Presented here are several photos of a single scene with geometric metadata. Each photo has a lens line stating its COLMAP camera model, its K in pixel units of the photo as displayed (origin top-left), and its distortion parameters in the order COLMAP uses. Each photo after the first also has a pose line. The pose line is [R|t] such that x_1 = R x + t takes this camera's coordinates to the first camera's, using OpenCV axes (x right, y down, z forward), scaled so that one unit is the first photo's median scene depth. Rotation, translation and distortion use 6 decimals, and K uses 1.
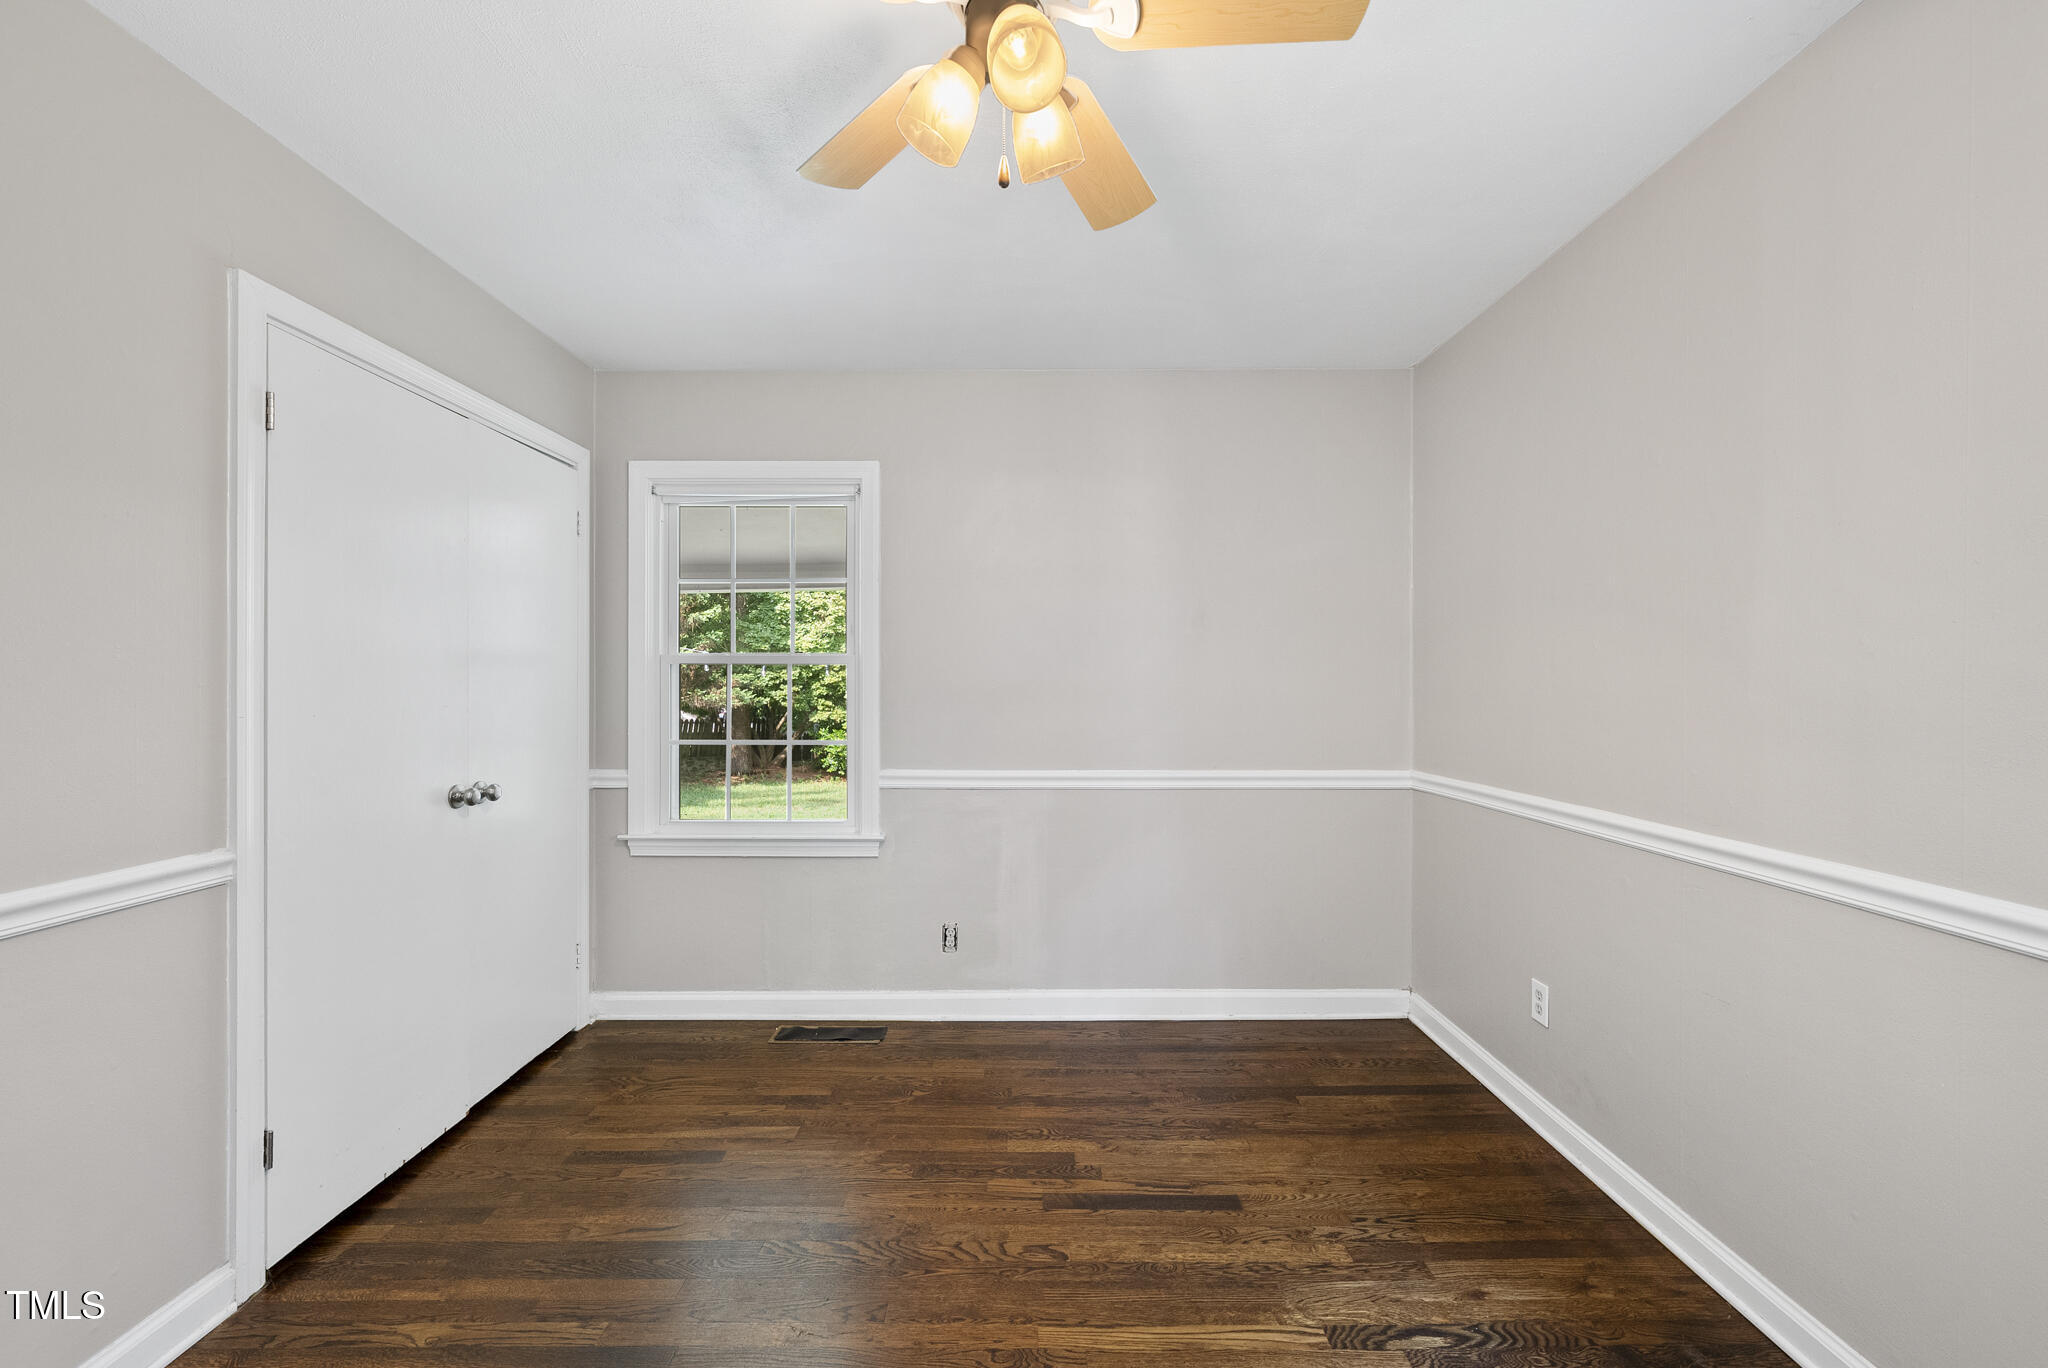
lens RADIAL K [[790.6, 0, 1024.0], [0, 790.6, 684.0], [0, 0, 1]] dist [-0.000796, -0.000031]
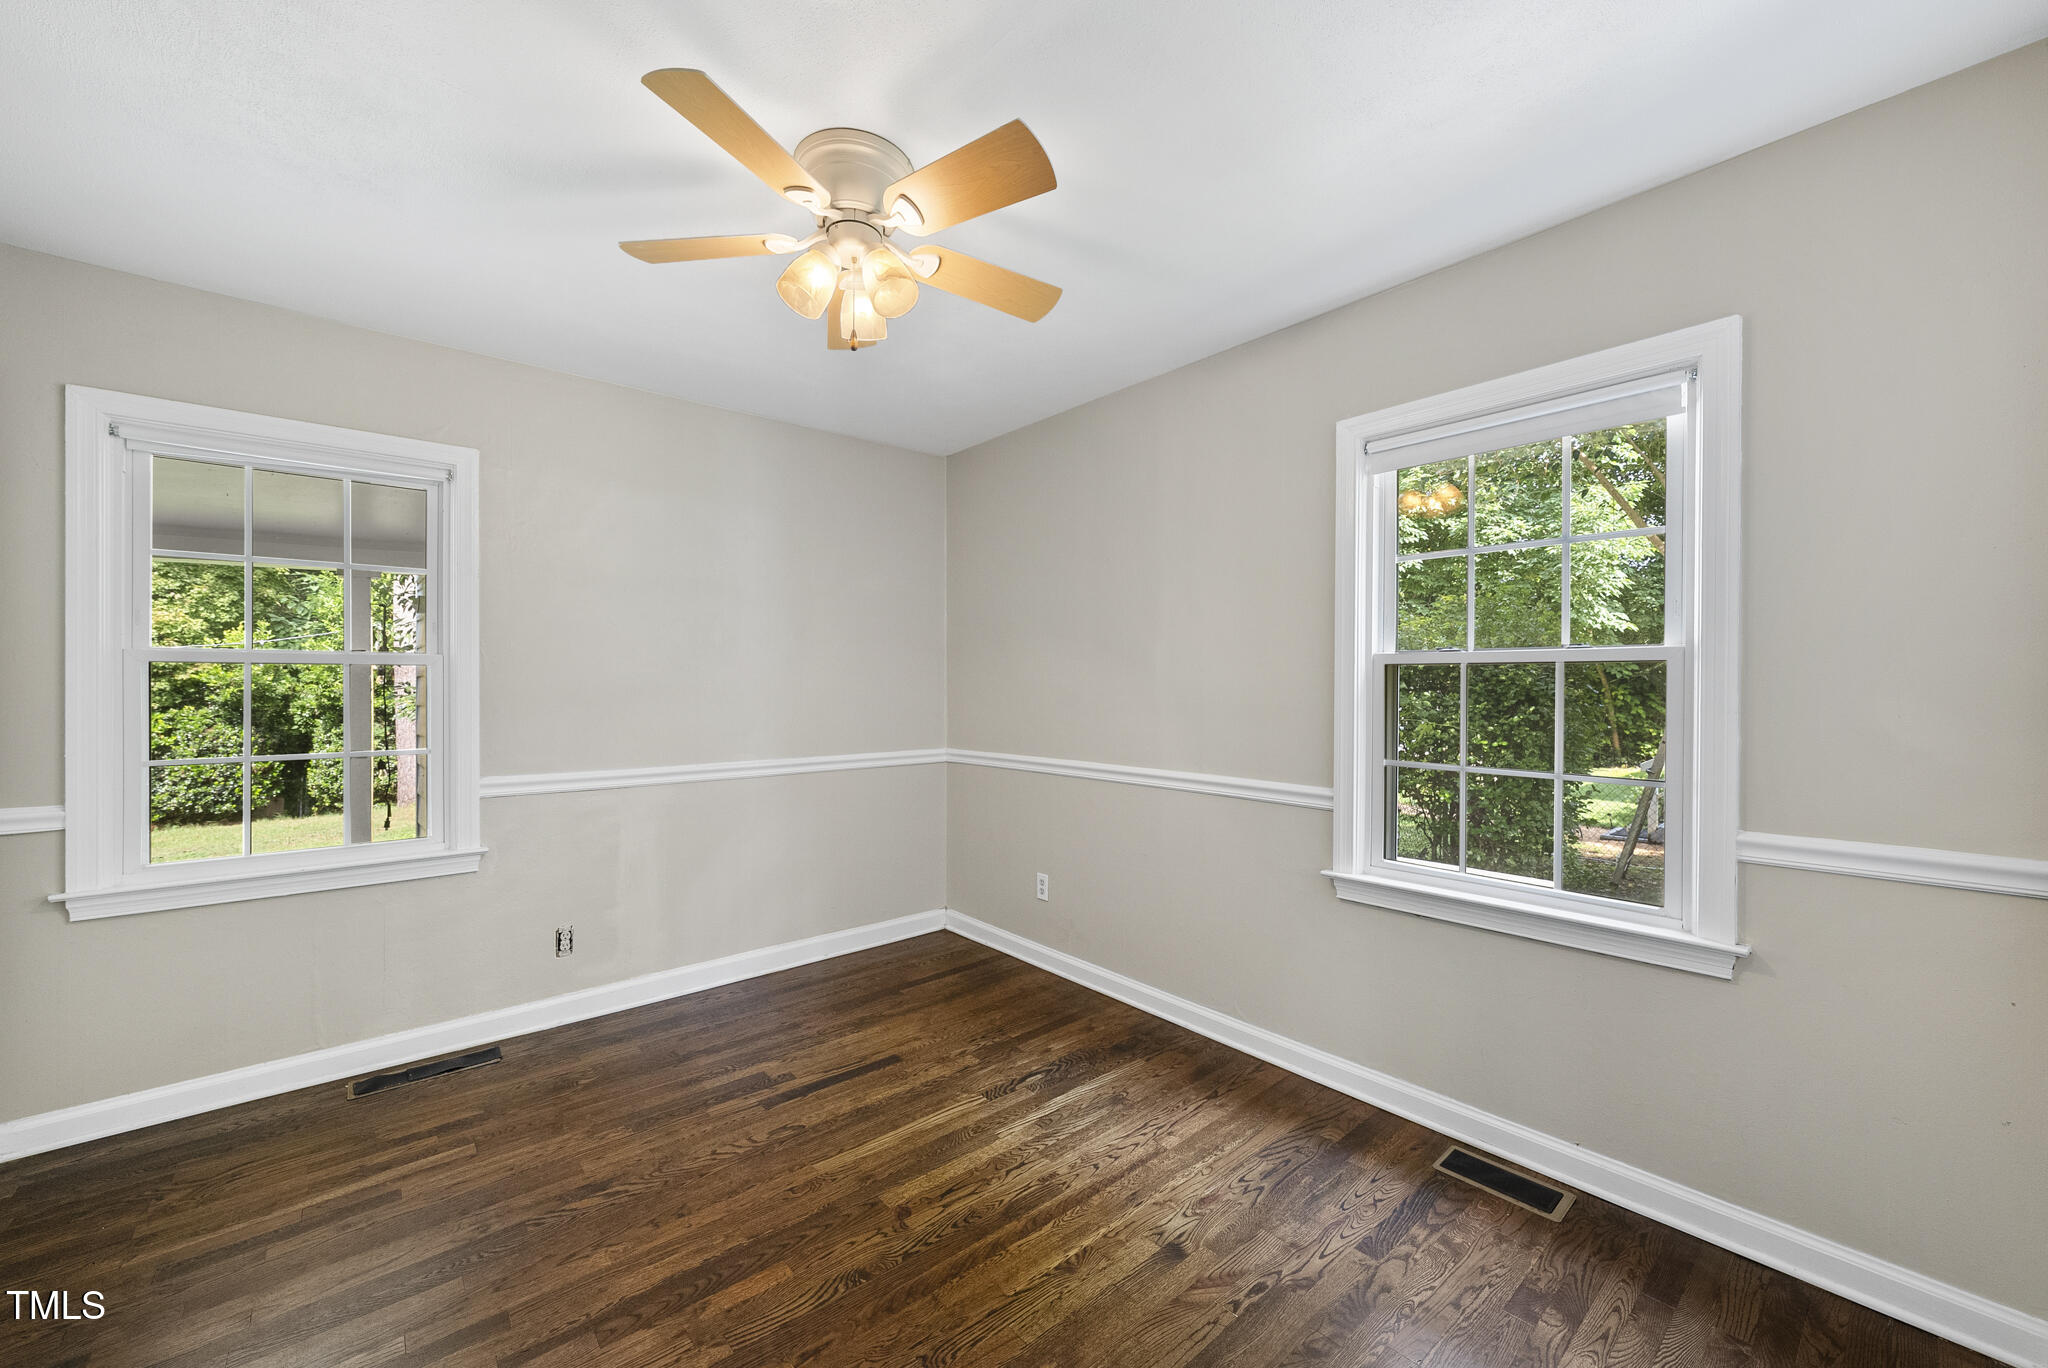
lens RADIAL K [[794.7, 0, 1011.8], [0, 794.7, 690.5], [0, 0, 1]] dist [0.000743, 0.000030]
pose [[0.765414, -0.006520, 0.643506, -0.390198], [0.003070, 0.999974, 0.006480, -0.000108], [-0.643531, -0.002984, 0.765414, -0.165291]]
